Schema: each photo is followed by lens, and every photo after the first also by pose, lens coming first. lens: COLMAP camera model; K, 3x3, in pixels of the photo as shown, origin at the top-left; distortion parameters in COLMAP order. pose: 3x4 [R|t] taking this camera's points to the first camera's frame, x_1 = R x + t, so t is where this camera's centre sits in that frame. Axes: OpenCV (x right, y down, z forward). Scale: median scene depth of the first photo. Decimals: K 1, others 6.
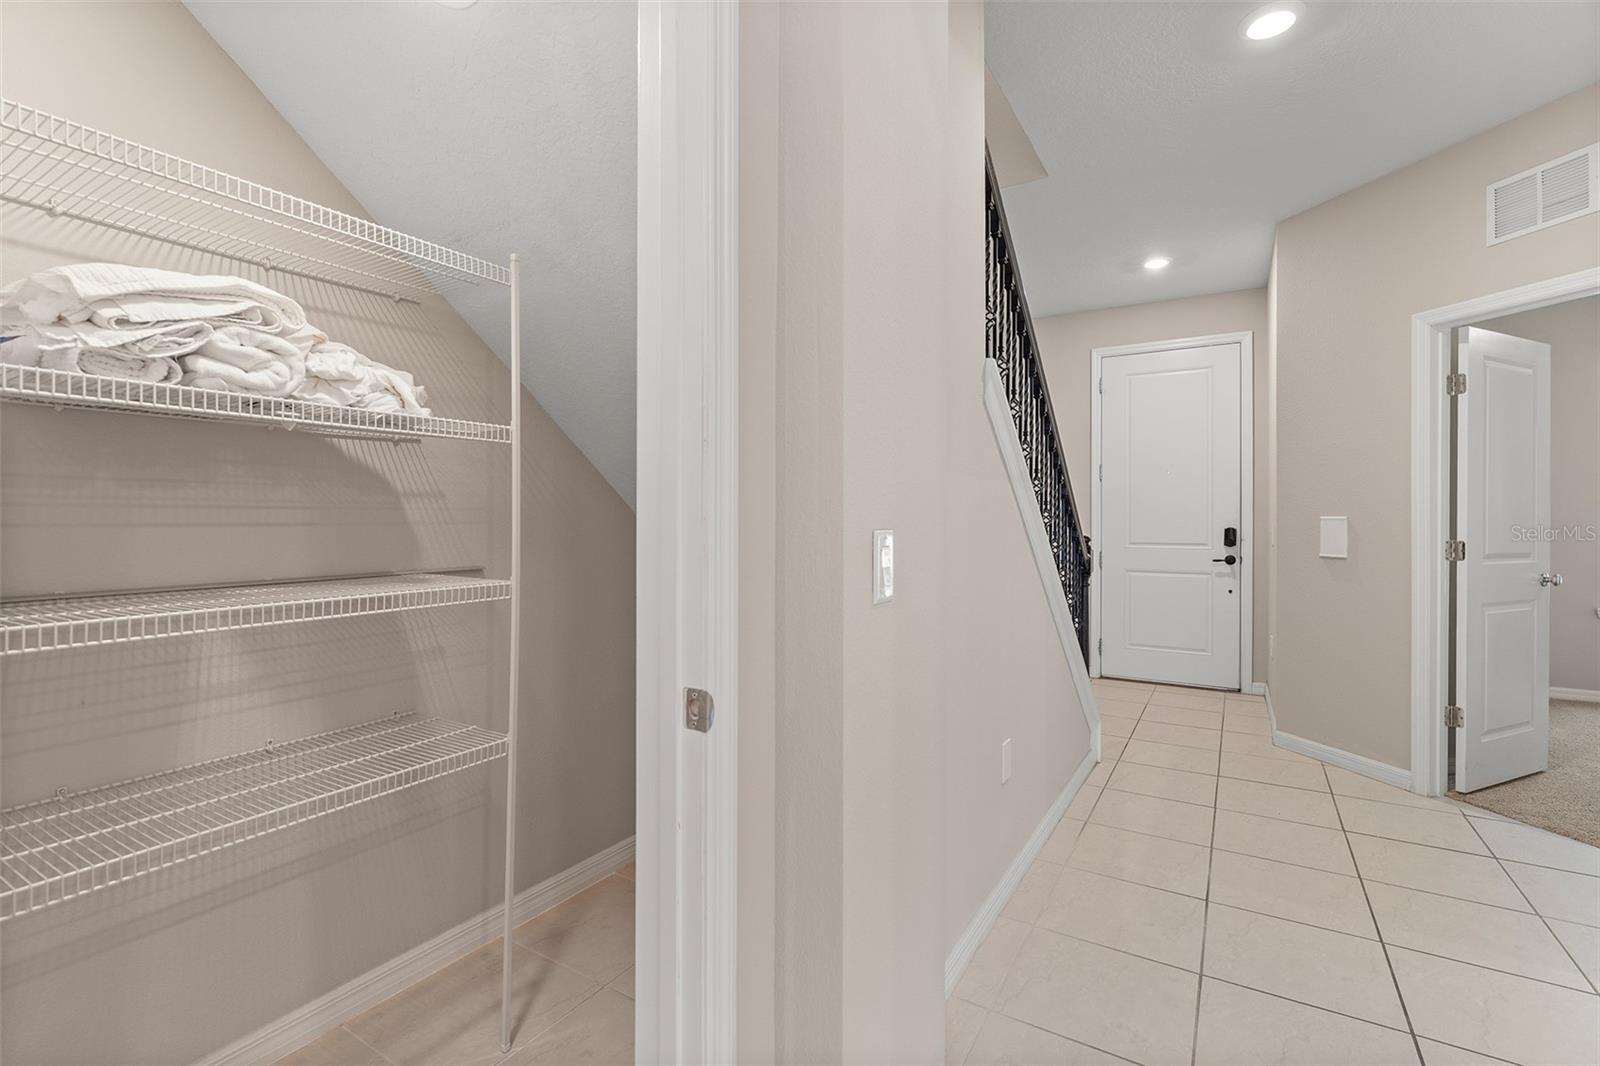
lens RADIAL K [[716.6, 0, 794.7], [0, 716.6, 522.6], [0, 0, 1]] dist [-0.004948, 0.001464]
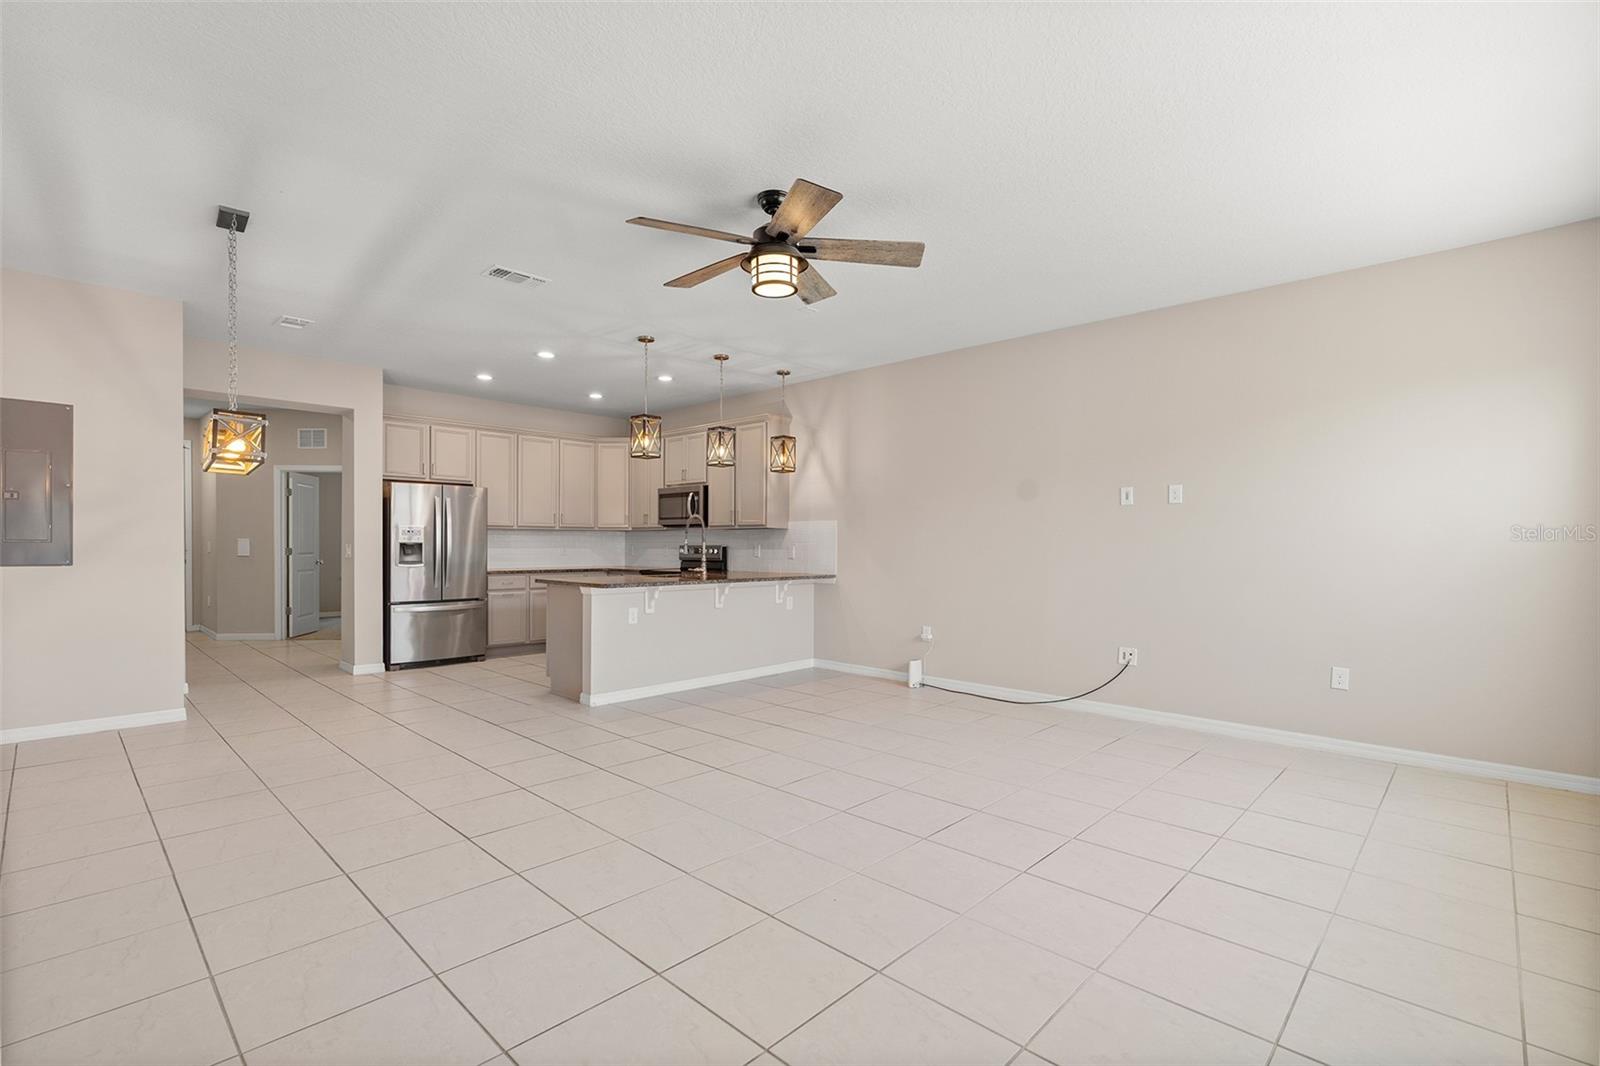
lens RADIAL K [[716.6, 0, 794.1], [0, 716.6, 549.5], [0, 0, 1]] dist [-0.004948, 0.001464]
pose [[0.207067, -0.010753, 0.978268, -1.226981], [-0.001709, 0.999934, 0.011353, -0.004387], [-0.978325, -0.004023, 0.207035, -1.323913]]
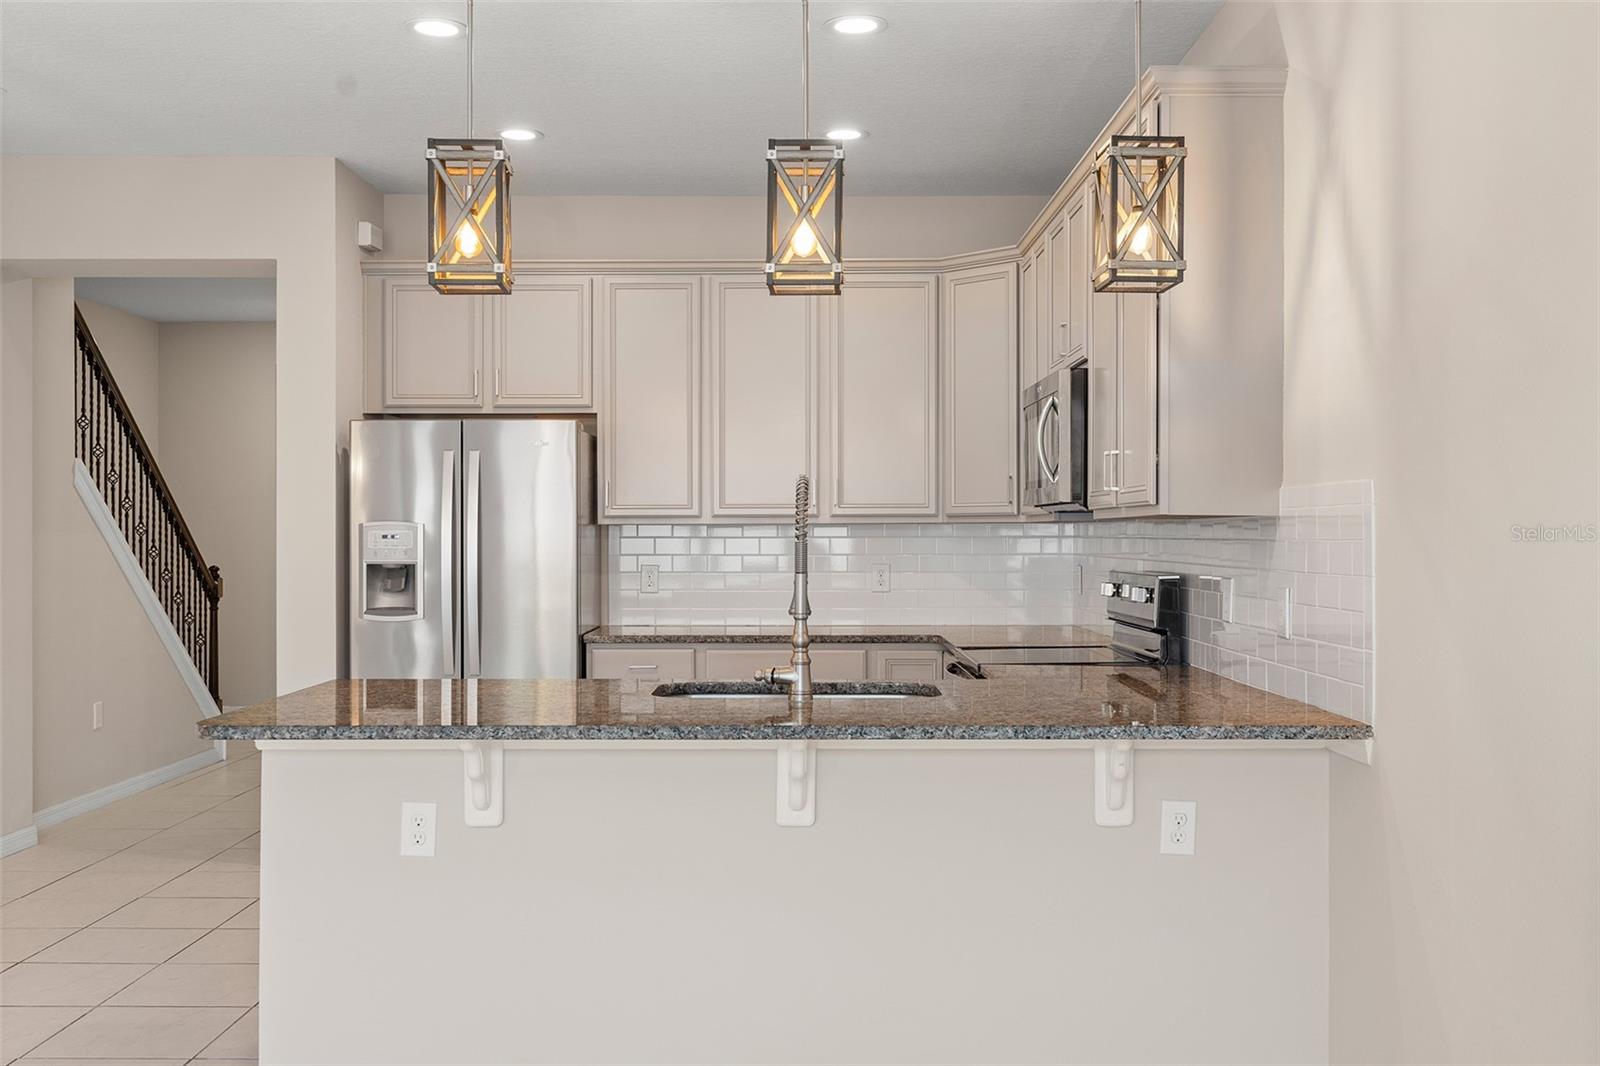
lens RADIAL K [[1566.4, 0, 801.4], [0, 1566.4, 521.7], [0, 0, 1]] dist [0.005037, 0.000000]
pose [[0.849715, -0.001205, 0.527240, -0.122622], [0.005655, 0.999961, -0.006828, -0.030272], [-0.527211, 0.008783, 0.849689, -1.637074]]
